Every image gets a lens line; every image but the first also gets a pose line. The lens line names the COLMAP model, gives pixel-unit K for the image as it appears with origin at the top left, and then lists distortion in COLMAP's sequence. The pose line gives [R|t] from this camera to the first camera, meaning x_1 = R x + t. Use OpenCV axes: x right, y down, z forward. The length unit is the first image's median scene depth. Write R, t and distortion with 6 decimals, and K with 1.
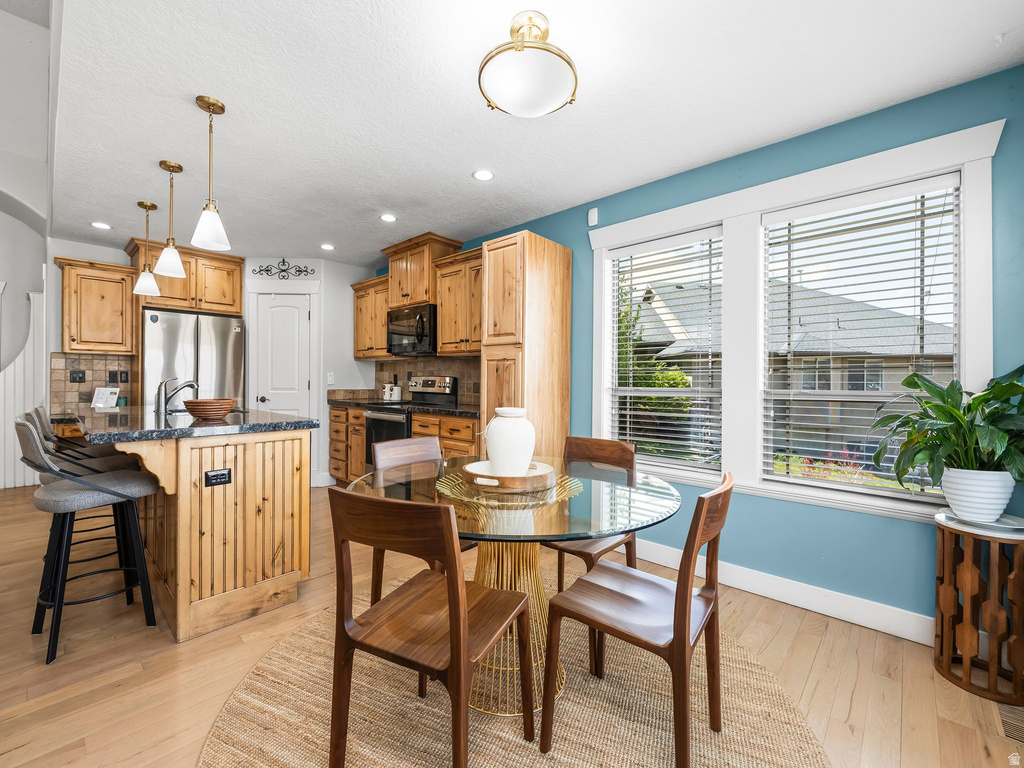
lens RADIAL K [[433.7, 0, 503.1], [0, 433.7, 384.2], [0, 0, 1]] dist [-0.002935, -0.000435]
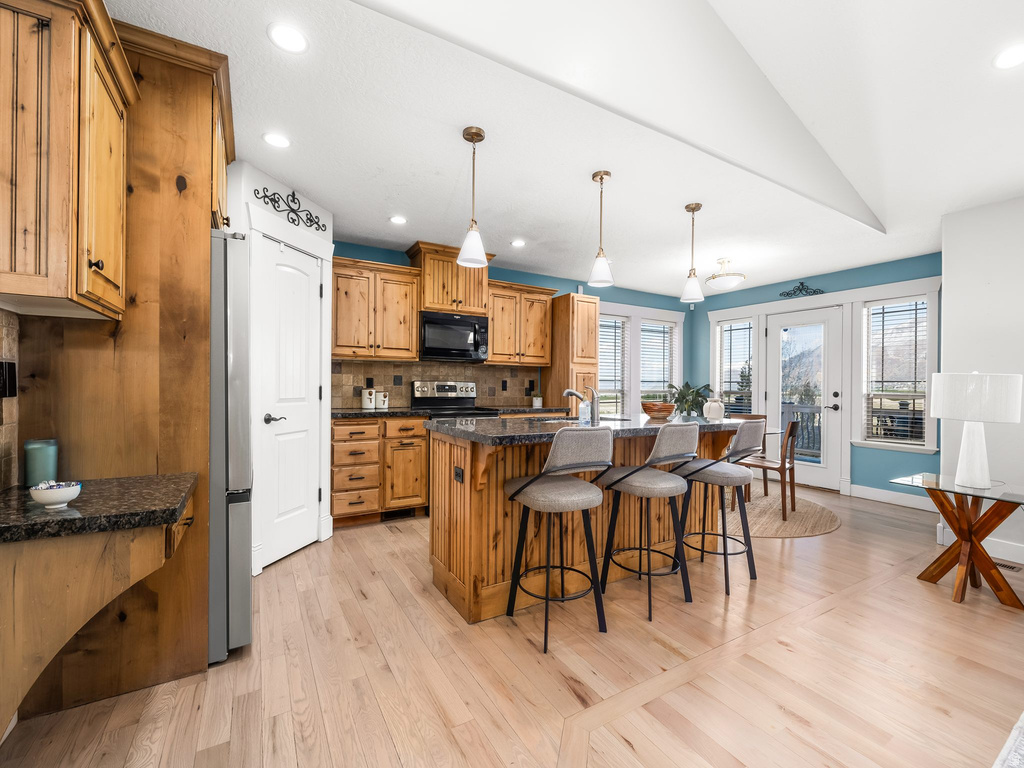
lens RADIAL K [[433.7, 0, 503.1], [0, 433.7, 384.2], [0, 0, 1]] dist [-0.002935, -0.000435]
pose [[0.291106, -0.003471, 0.956684, -1.106771], [0.000864, 0.999994, 0.003365, -0.014841], [-0.956690, -0.000153, 0.291107, 0.575368]]
